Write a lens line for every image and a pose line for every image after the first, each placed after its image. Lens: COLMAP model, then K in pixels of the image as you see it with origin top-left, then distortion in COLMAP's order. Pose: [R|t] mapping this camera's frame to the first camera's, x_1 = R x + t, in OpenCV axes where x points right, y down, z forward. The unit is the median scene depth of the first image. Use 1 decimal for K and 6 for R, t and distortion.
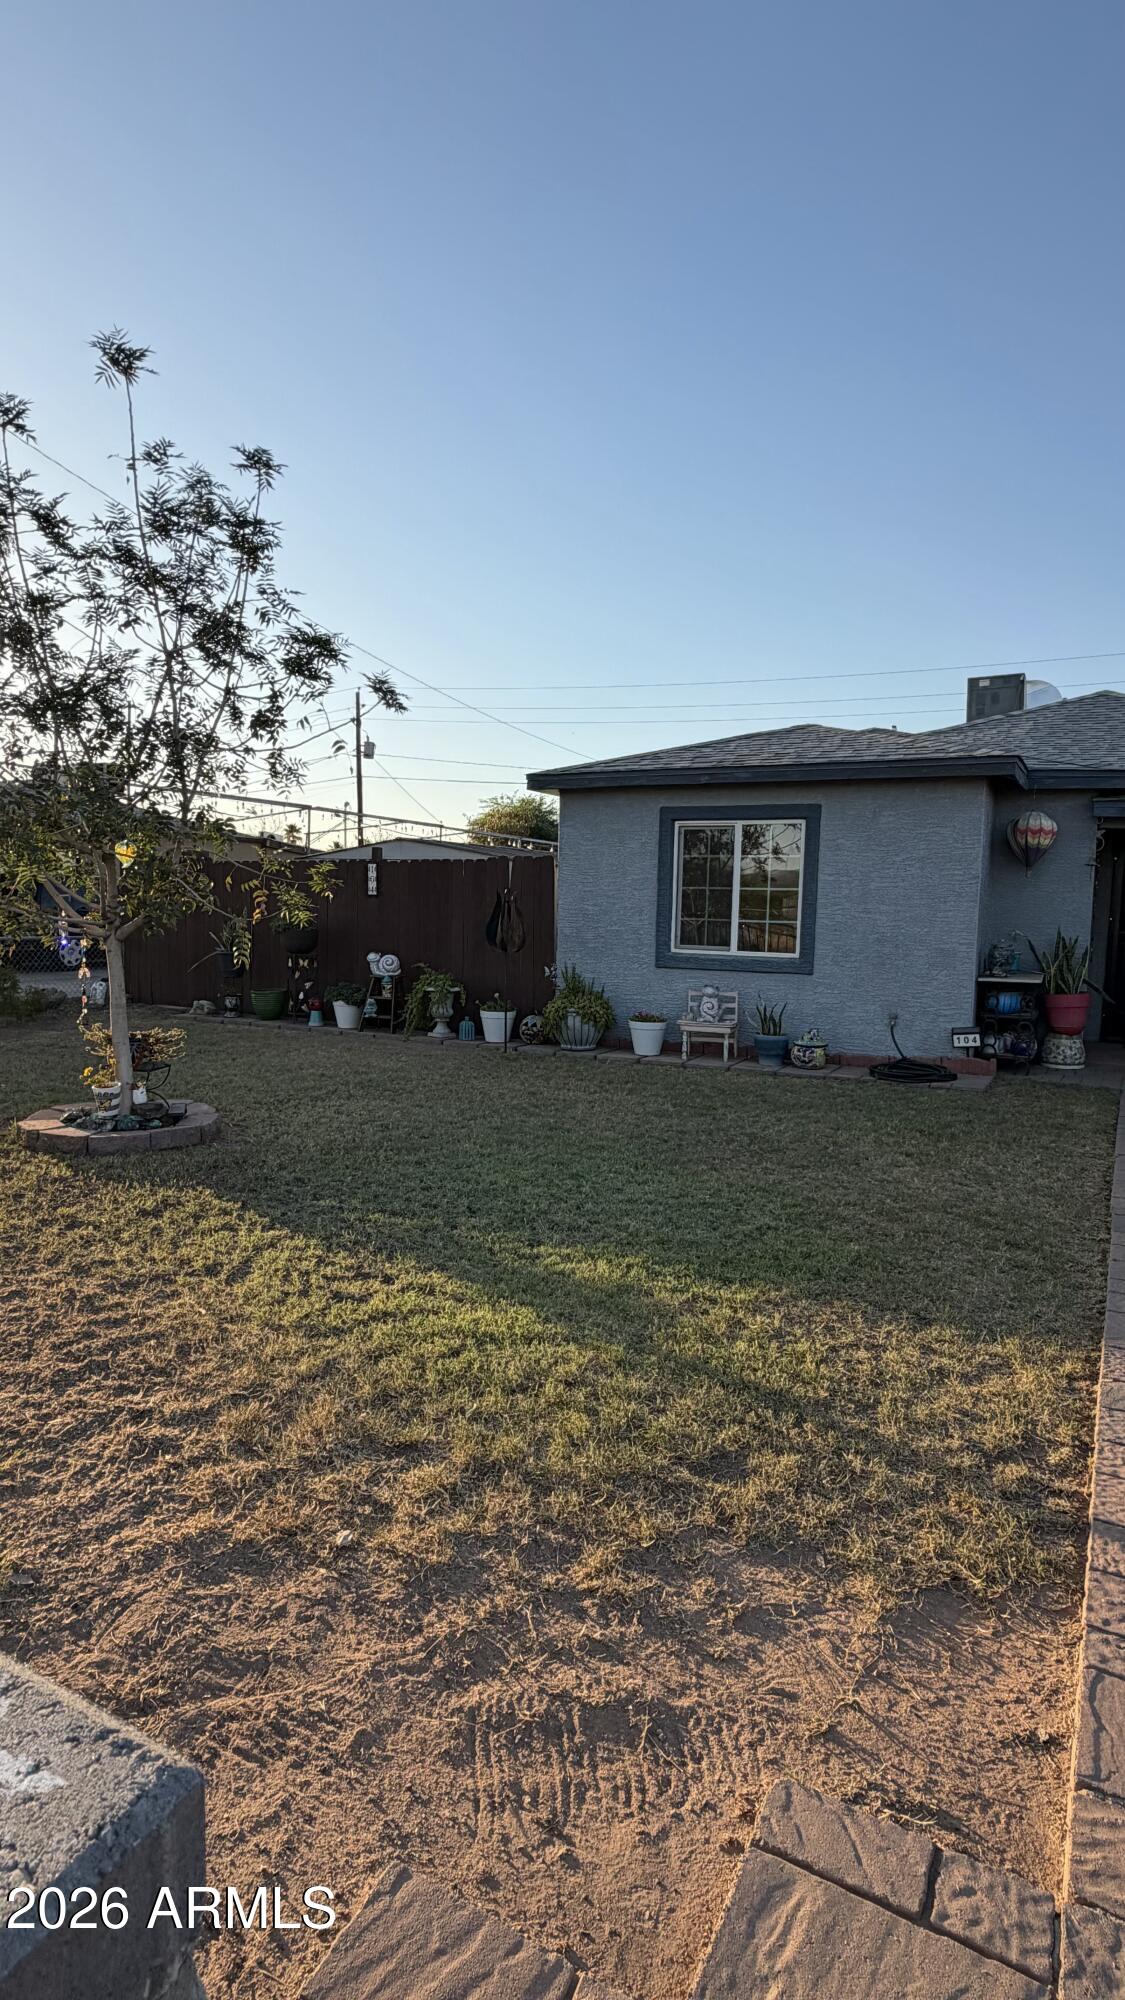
lens RADIAL K [[1007.8, 0, 562.5], [0, 1007.8, 1000.0], [0, 0, 1]] dist [-0.011311, 0.001294]
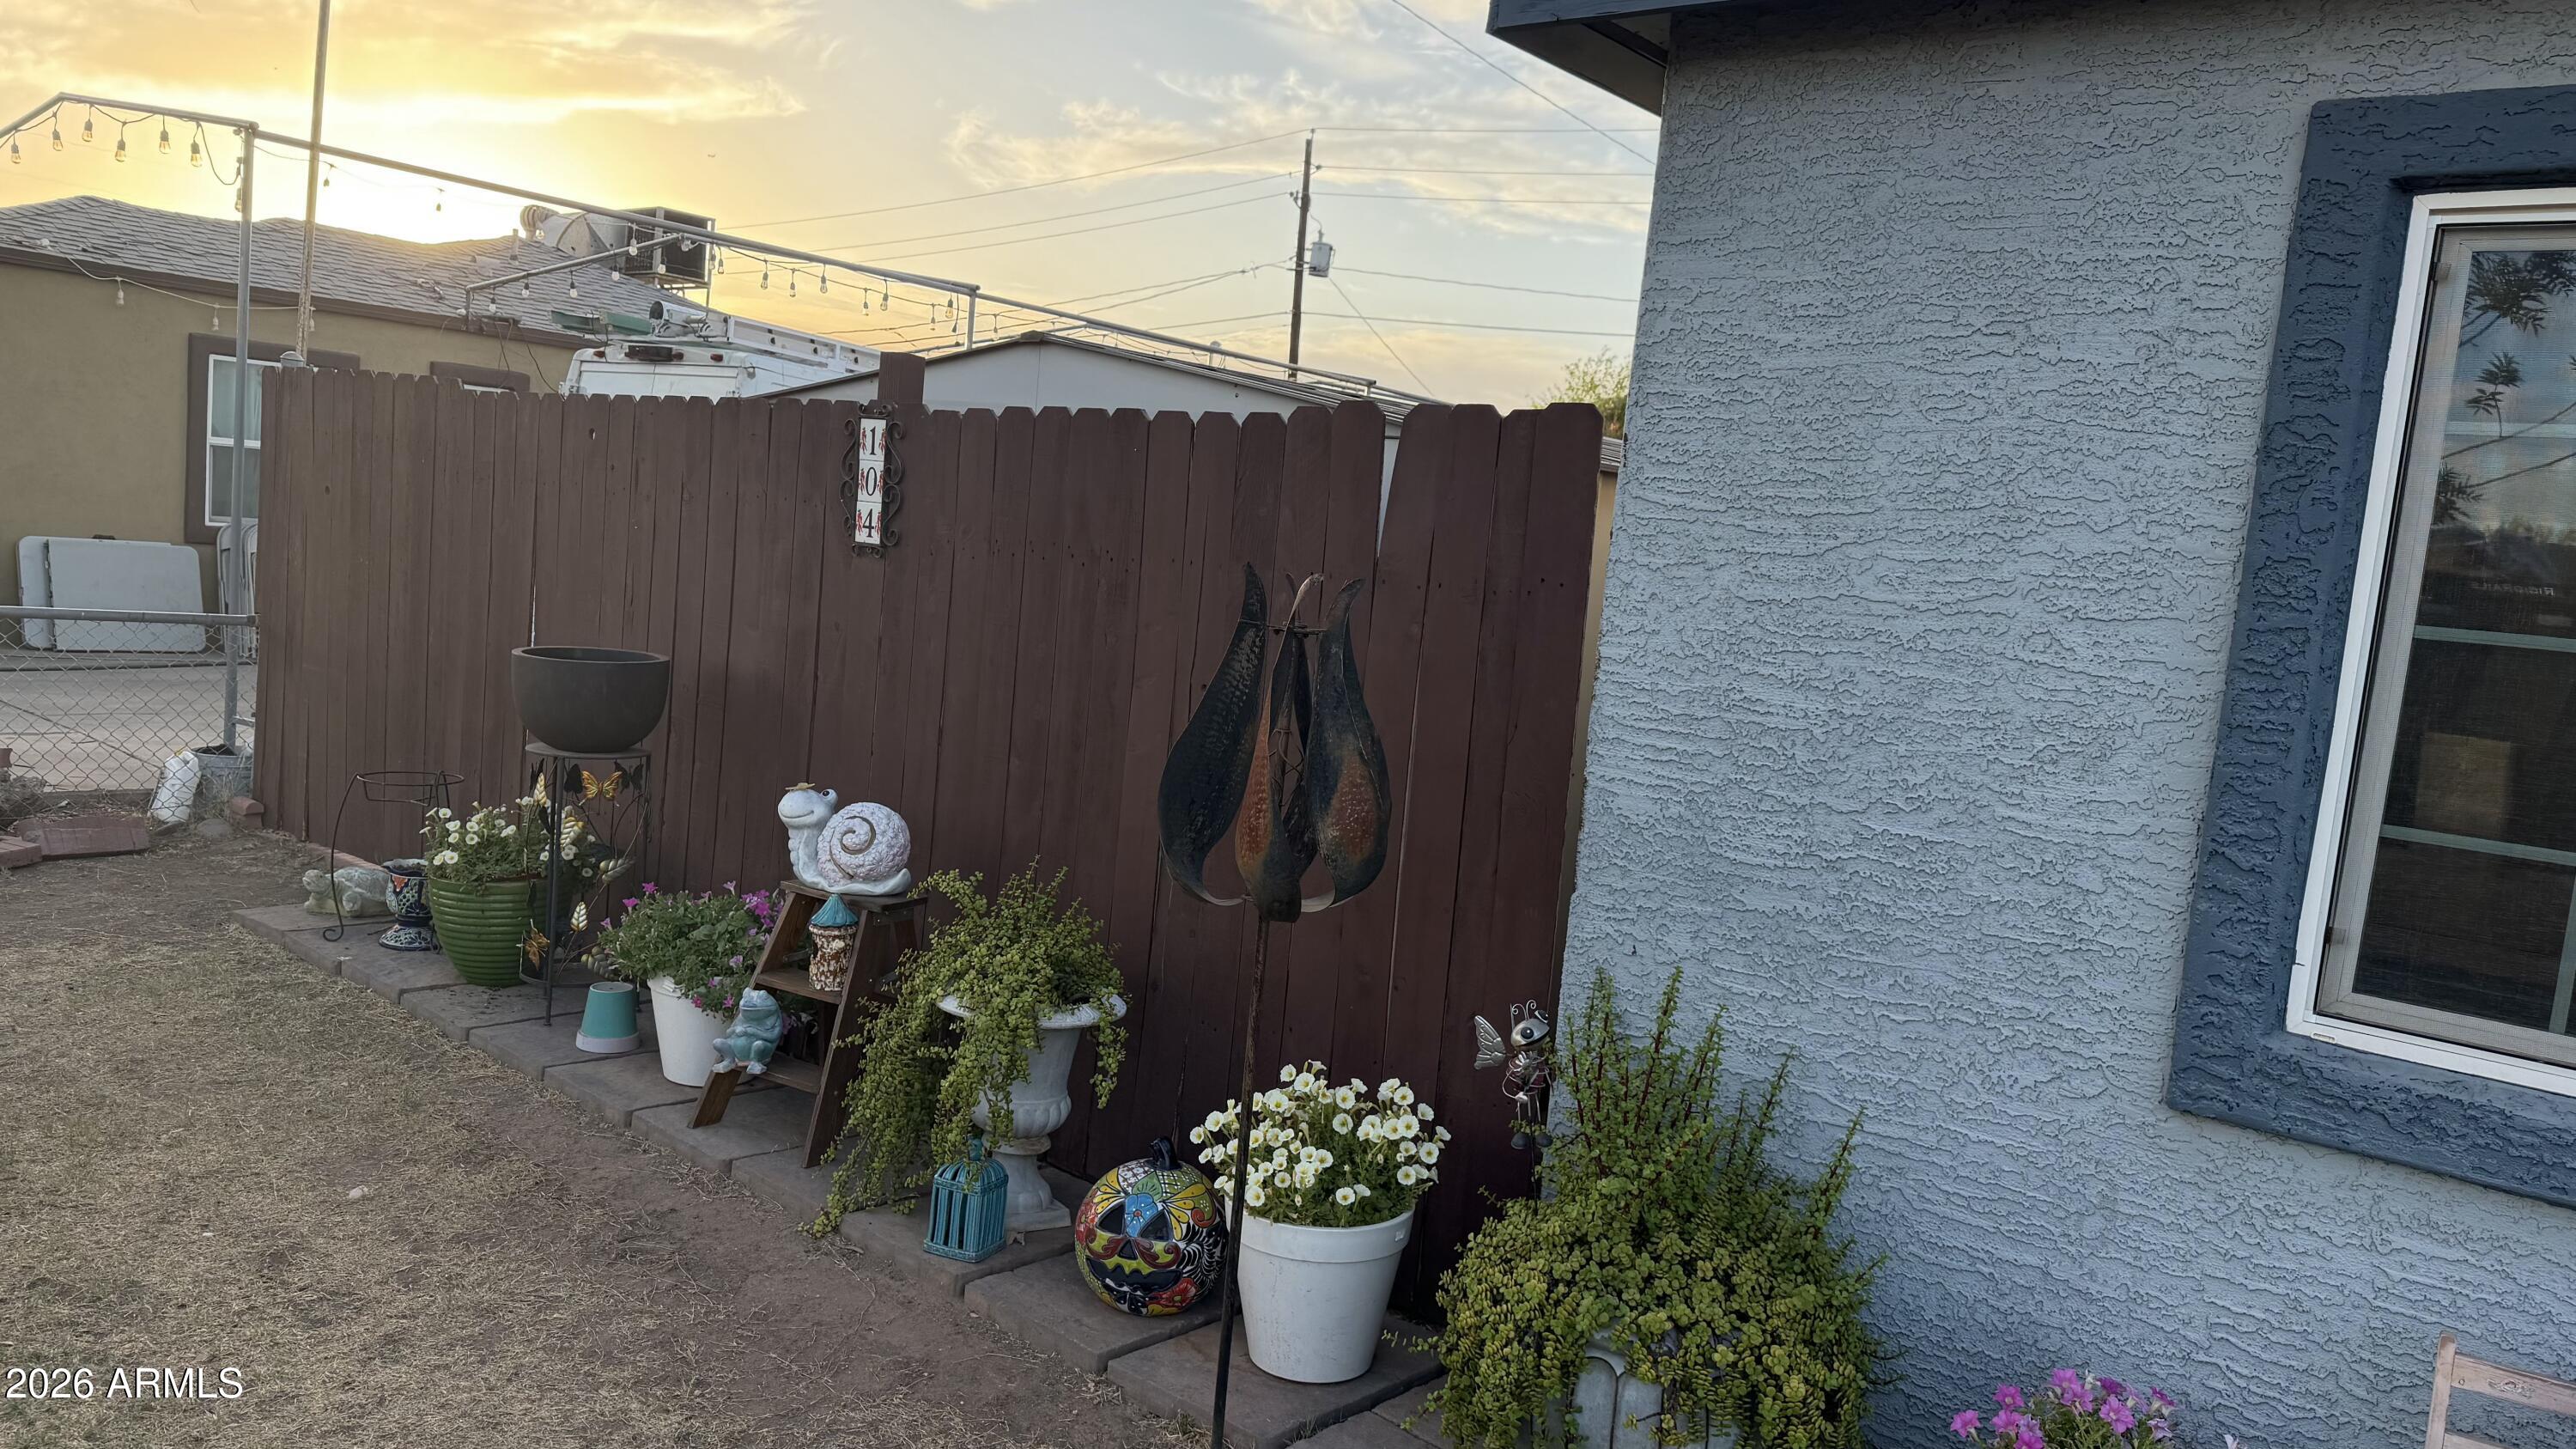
lens RADIAL K [[1764.1, 0, 1288.0], [0, 1764.1, 724.5], [0, 0, 1]] dist [0.112757, -0.180099]
pose [[0.970858, 0.092851, -0.220937, 0.014616], [-0.096344, 0.995335, -0.005063, -0.084329], [0.219436, 0.026201, 0.975275, 0.740523]]
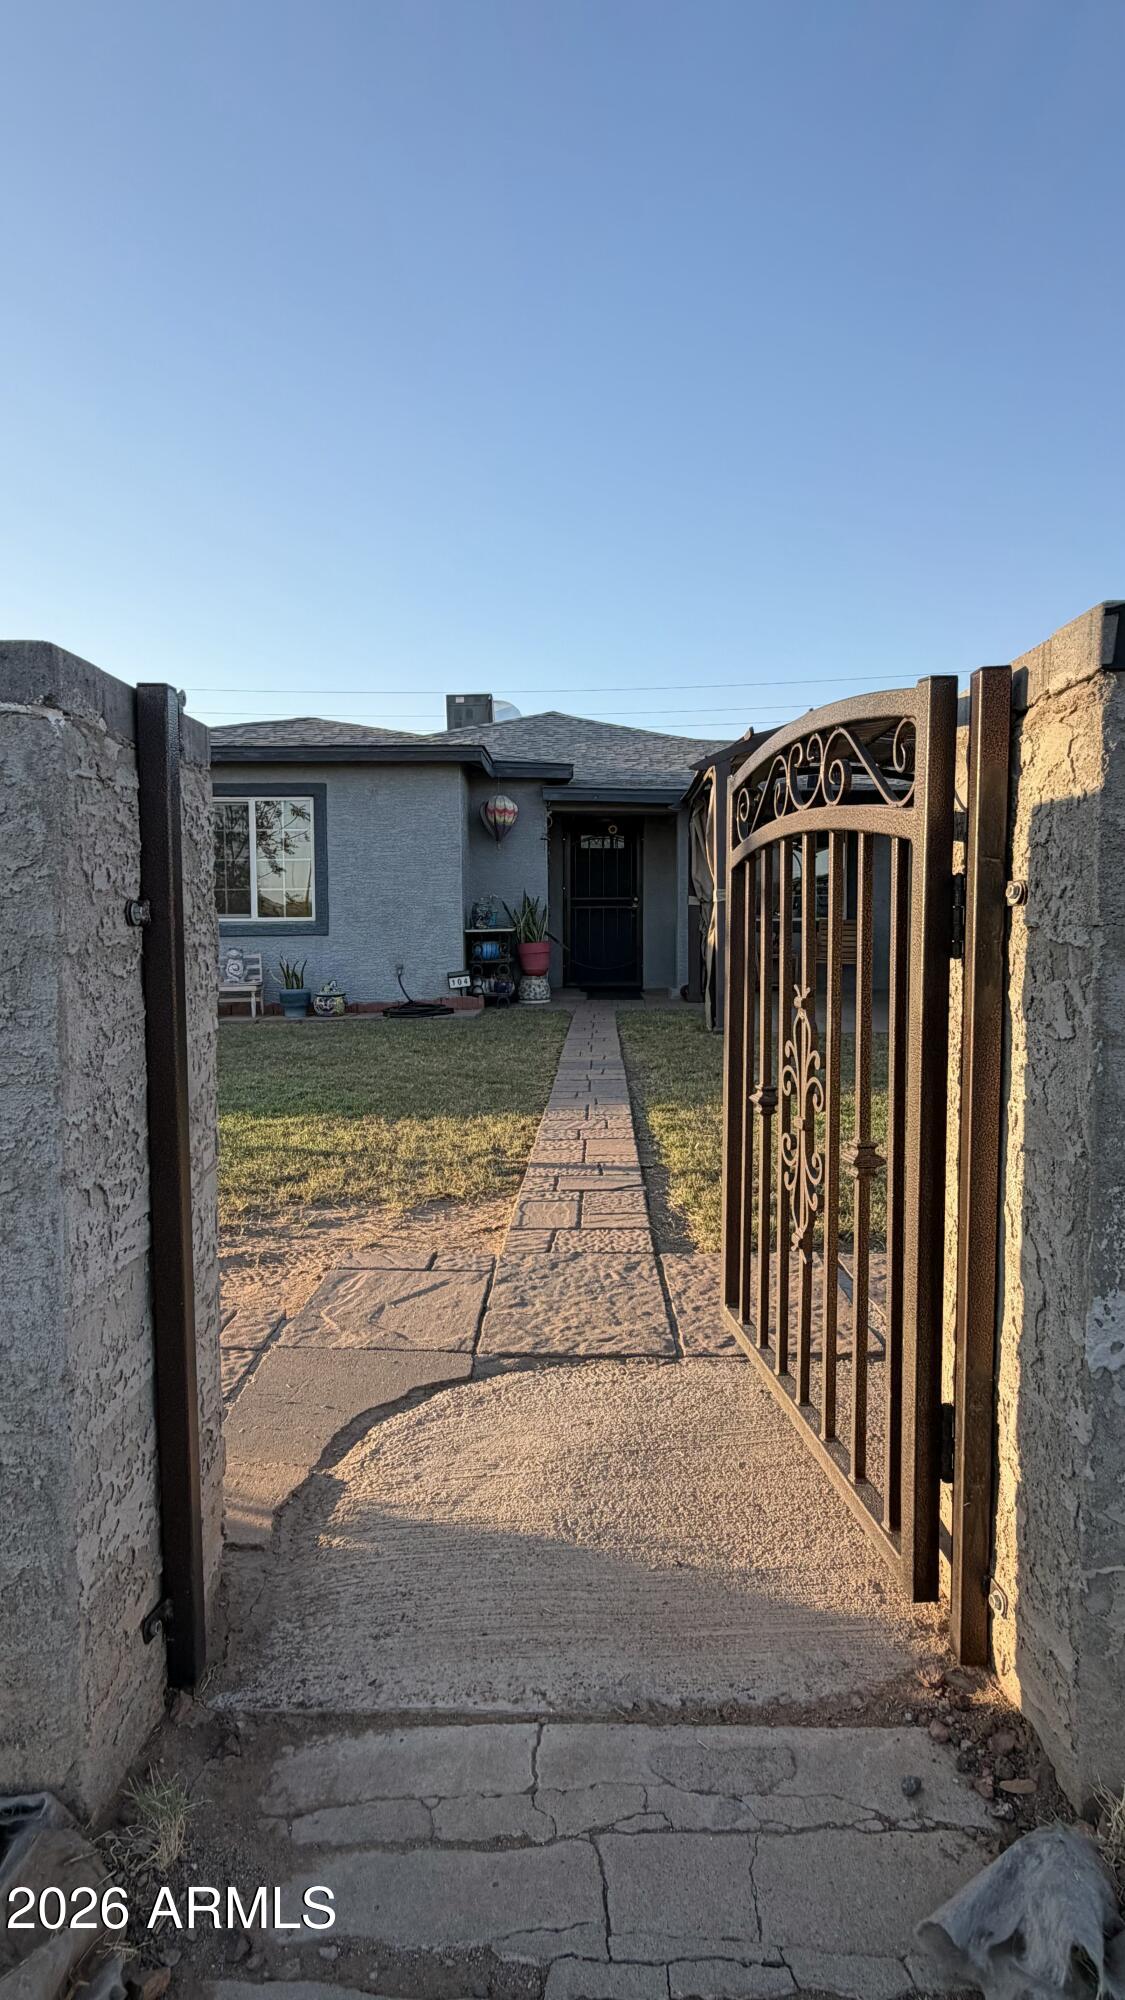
lens RADIAL K [[1007.8, 0, 562.5], [0, 1007.8, 1000.0], [0, 0, 1]] dist [-0.011311, 0.001294]
pose [[0.888649, -0.059789, 0.454674, -0.034611], [0.069031, 0.997608, -0.003735, 0.069355], [-0.453363, 0.034706, 0.890650, -0.117031]]
